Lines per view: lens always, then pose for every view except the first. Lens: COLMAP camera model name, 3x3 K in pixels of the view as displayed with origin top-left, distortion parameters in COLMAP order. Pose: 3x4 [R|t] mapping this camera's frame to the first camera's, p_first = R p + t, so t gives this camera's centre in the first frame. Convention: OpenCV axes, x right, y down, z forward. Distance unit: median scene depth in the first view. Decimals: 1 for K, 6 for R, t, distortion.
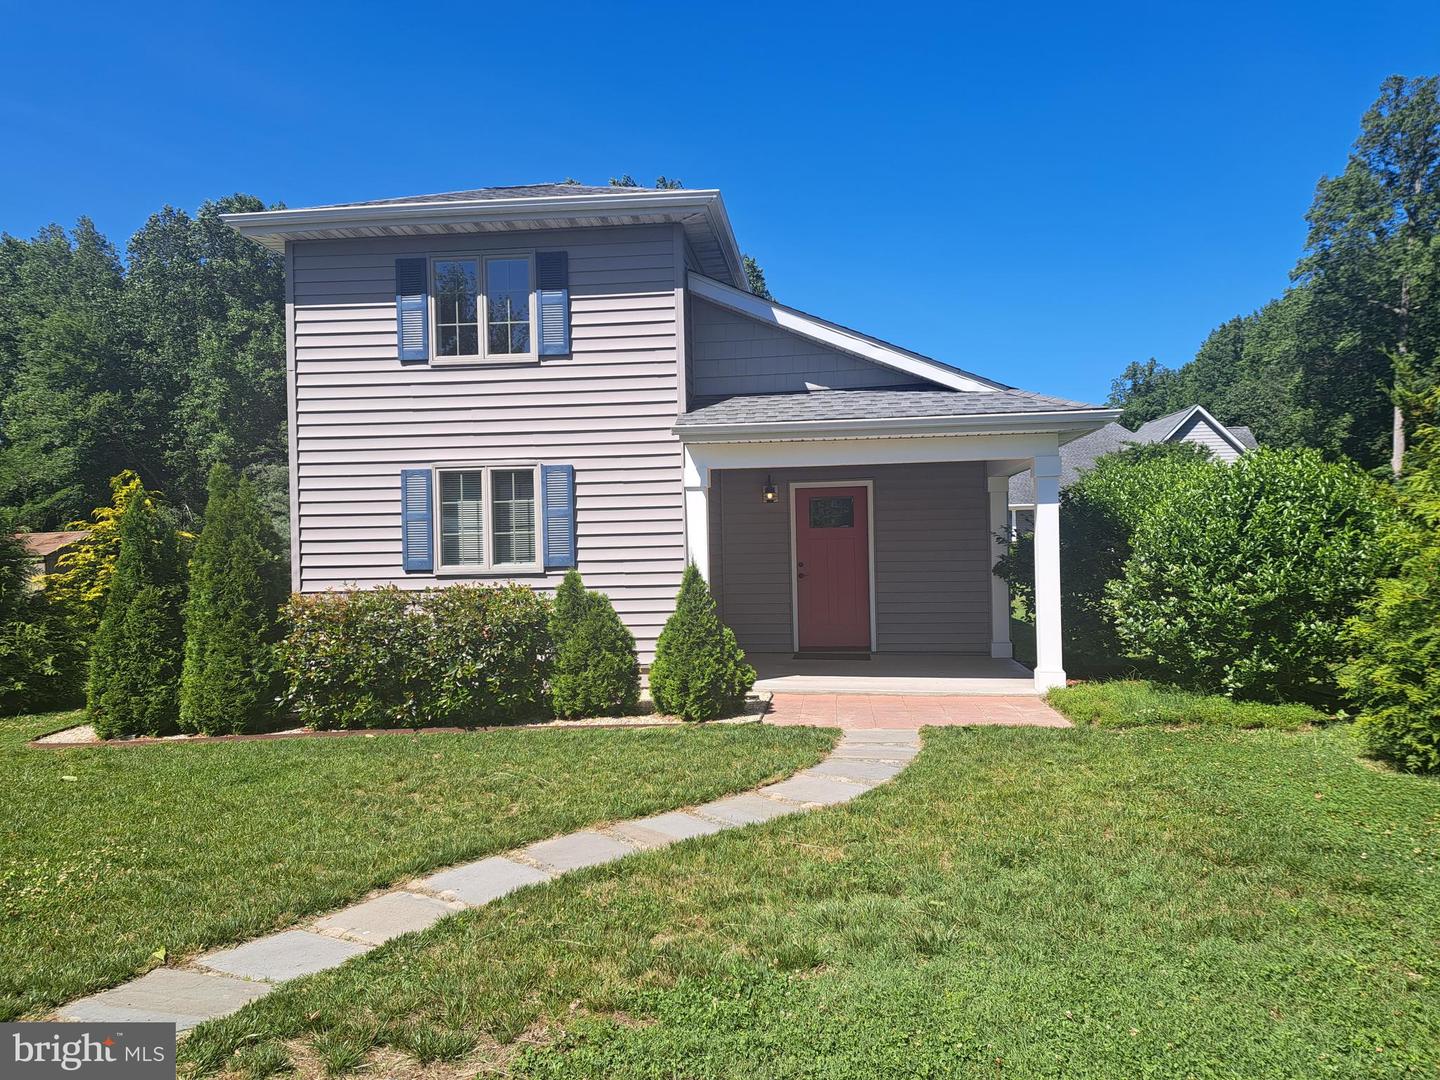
lens RADIAL K [[1037.5, 0, 720.0], [0, 1037.5, 540.0], [0, 0, 1]] dist [0.050902, -0.003700]
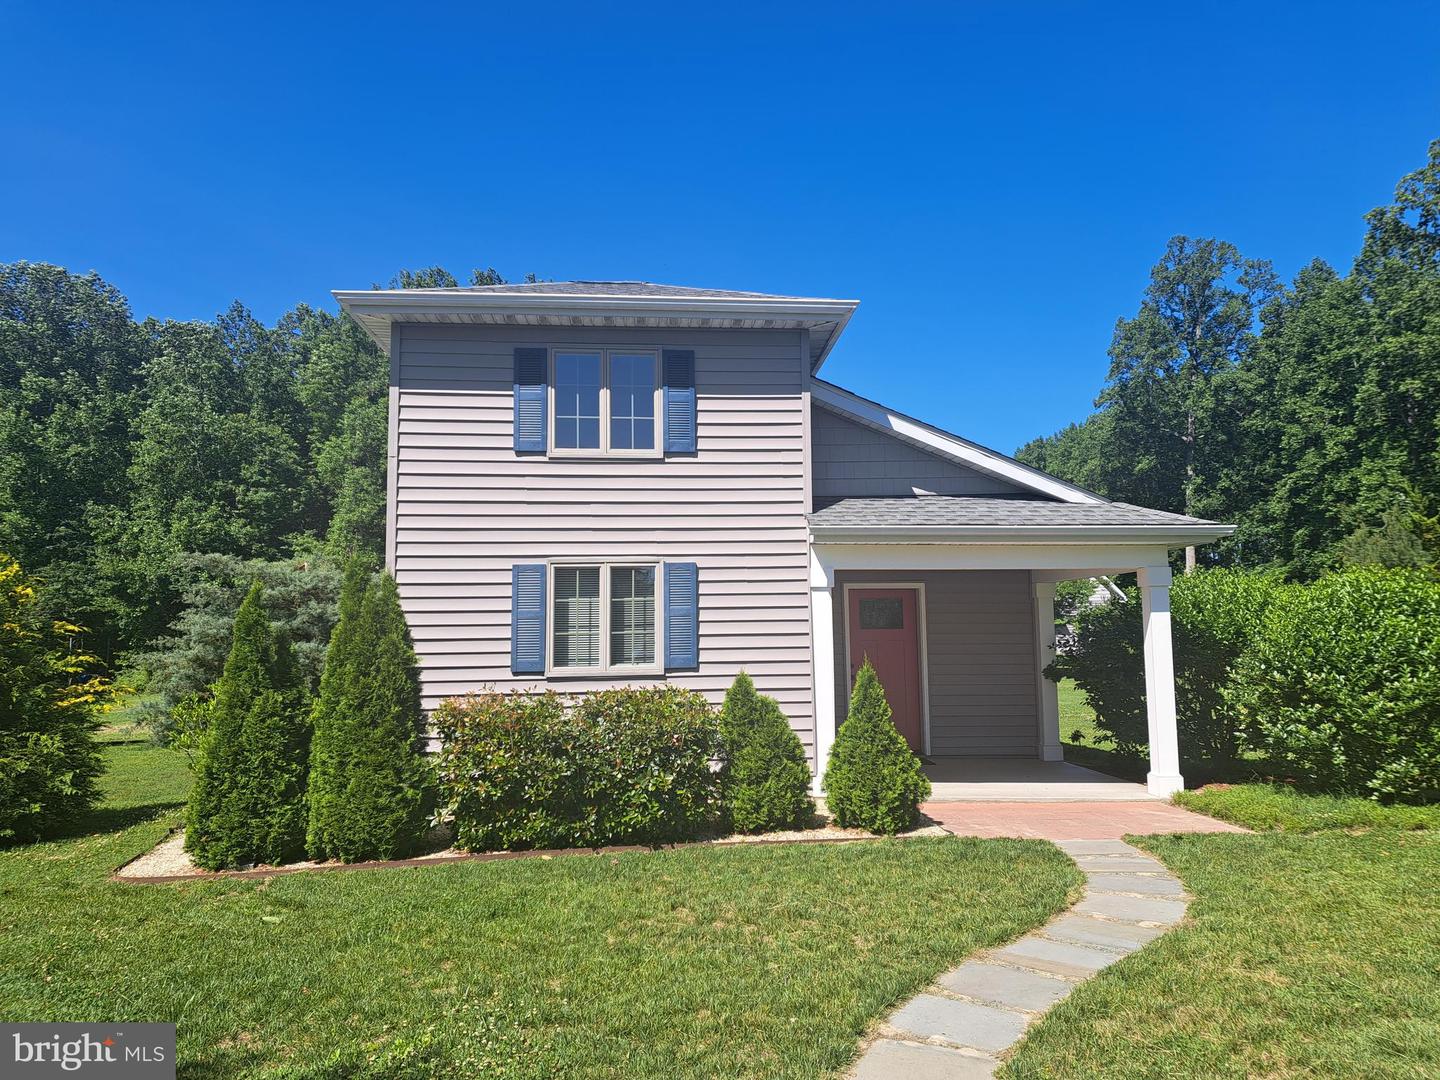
lens RADIAL K [[1033.9, 0, 742.9], [0, 1033.9, 521.3], [0, 0, 1]] dist [0.107287, -0.114185]
pose [[0.984071, 0.029483, 0.175313, -0.269837], [-0.009927, 0.993726, -0.111397, -0.003306], [-0.177497, 0.107882, 0.978190, 0.035711]]
